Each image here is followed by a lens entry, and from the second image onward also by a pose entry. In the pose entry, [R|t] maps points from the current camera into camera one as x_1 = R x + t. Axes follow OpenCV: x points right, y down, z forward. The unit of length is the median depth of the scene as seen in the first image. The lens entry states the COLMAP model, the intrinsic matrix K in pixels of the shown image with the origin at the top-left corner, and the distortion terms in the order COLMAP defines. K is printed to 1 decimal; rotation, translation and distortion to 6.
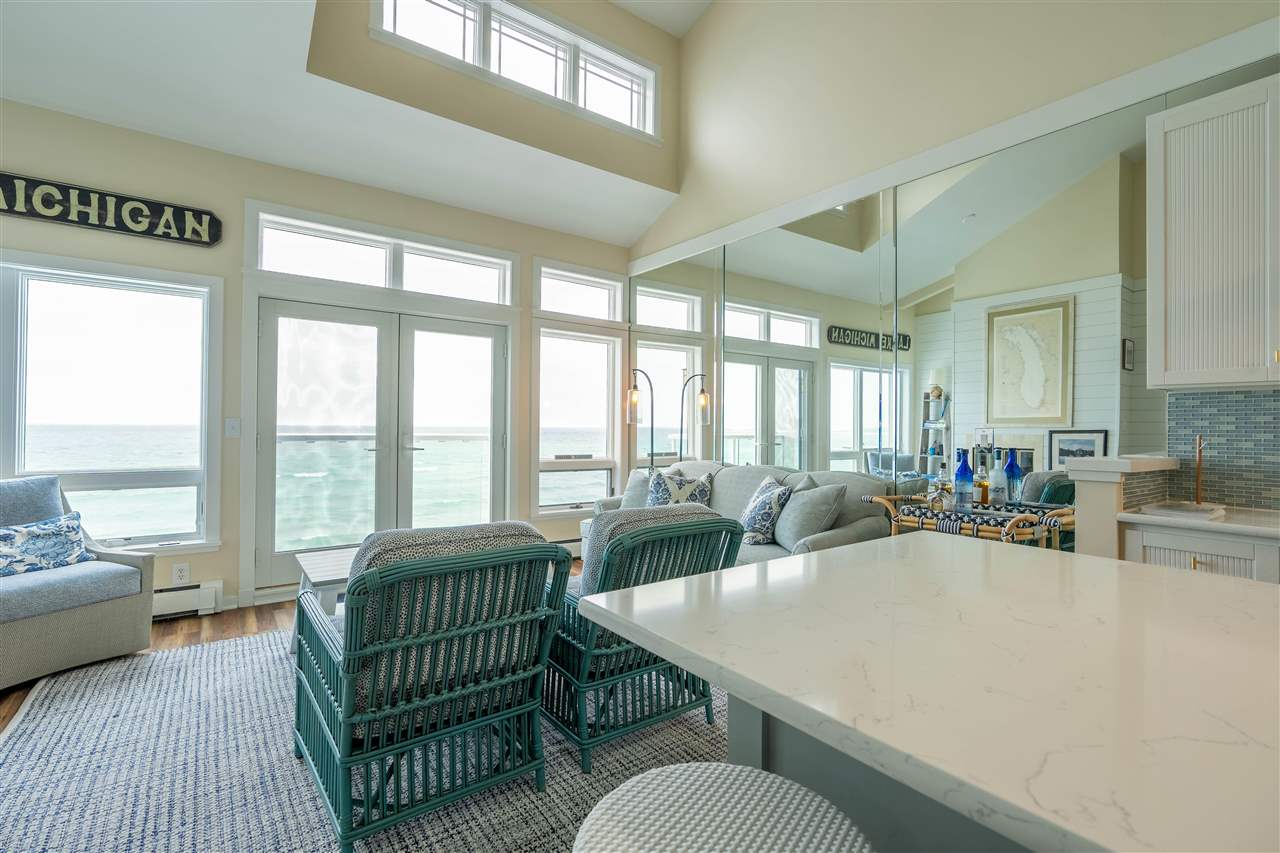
lens RADIAL K [[572.0, 0, 642.6], [0, 572.0, 423.1], [0, 0, 1]] dist [-0.011752, 0.003653]
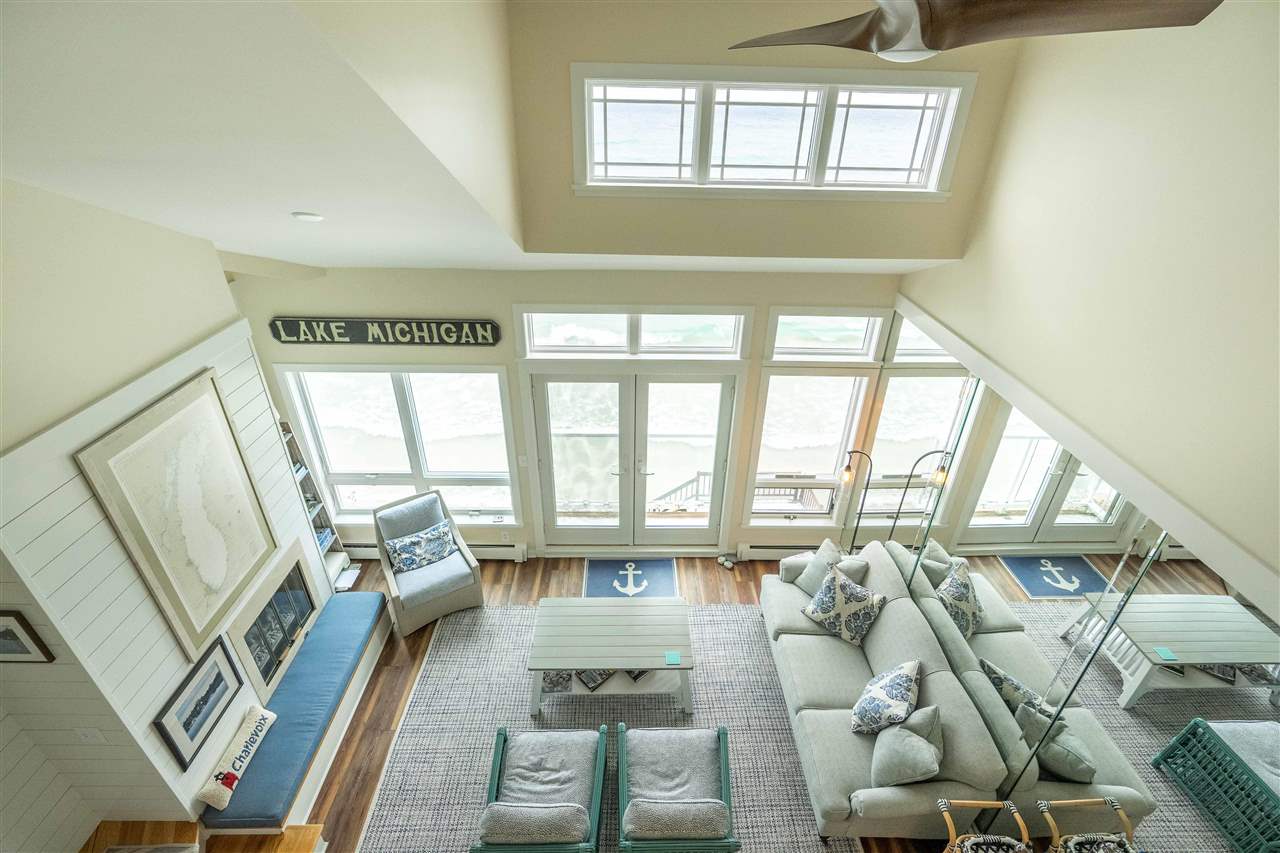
lens RADIAL K [[572.0, 0, 643.3], [0, 572.0, 424.9], [0, 0, 1]] dist [-0.011752, 0.003653]
pose [[0.813368, 0.293491, -0.502291, 0.237656], [-0.006450, 0.867910, 0.496679, -0.850477], [0.581714, -0.400743, 0.707823, 0.212539]]
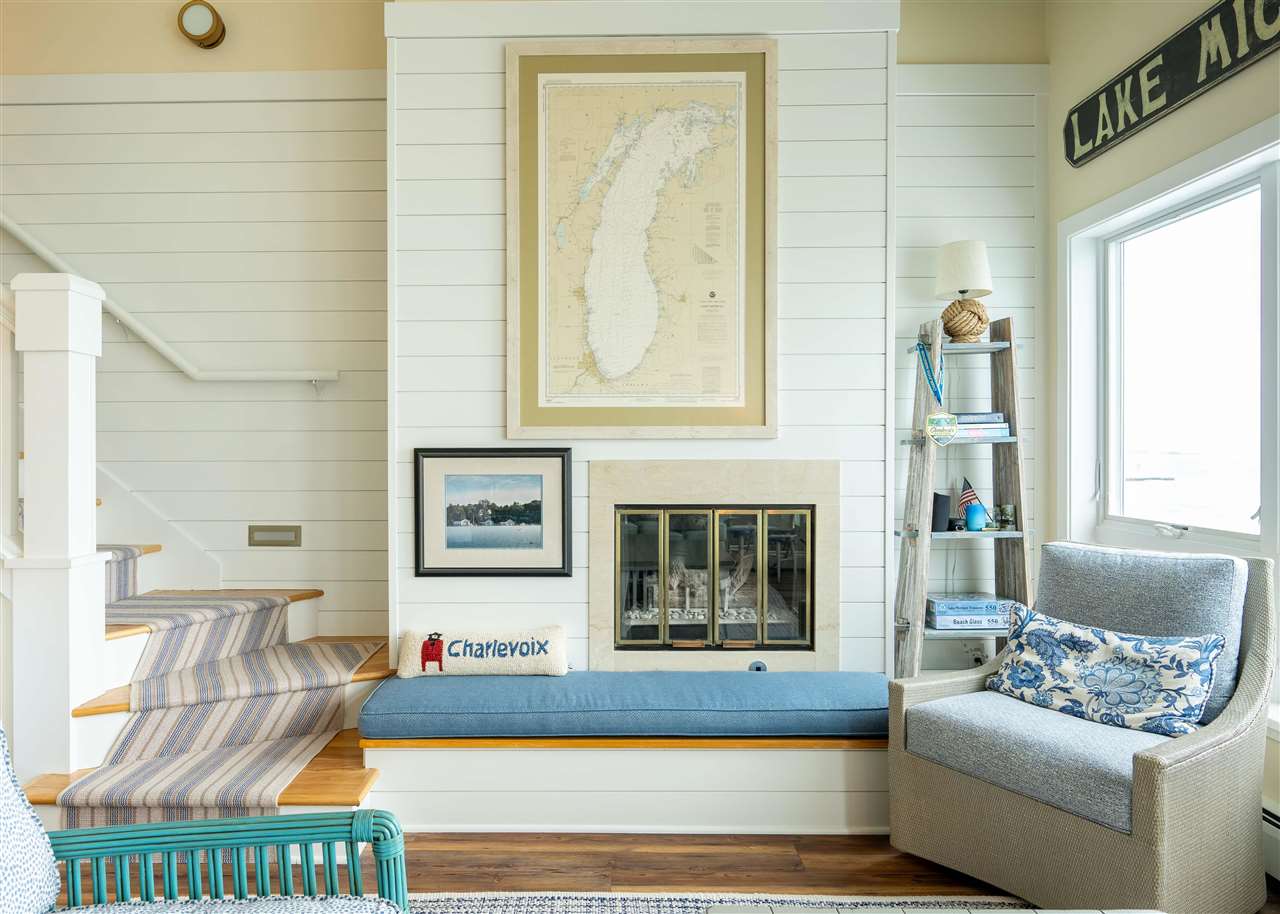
lens RADIAL K [[847.0, 0, 599.3], [0, 847.0, 453.4], [0, 0, 1]] dist [0.002124, 0.004289]
pose [[-0.605281, -0.005223, -0.795995, -0.089454], [0.002266, 0.999963, -0.008284, 0.005142], [0.796009, -0.006818, -0.605247, 0.909708]]
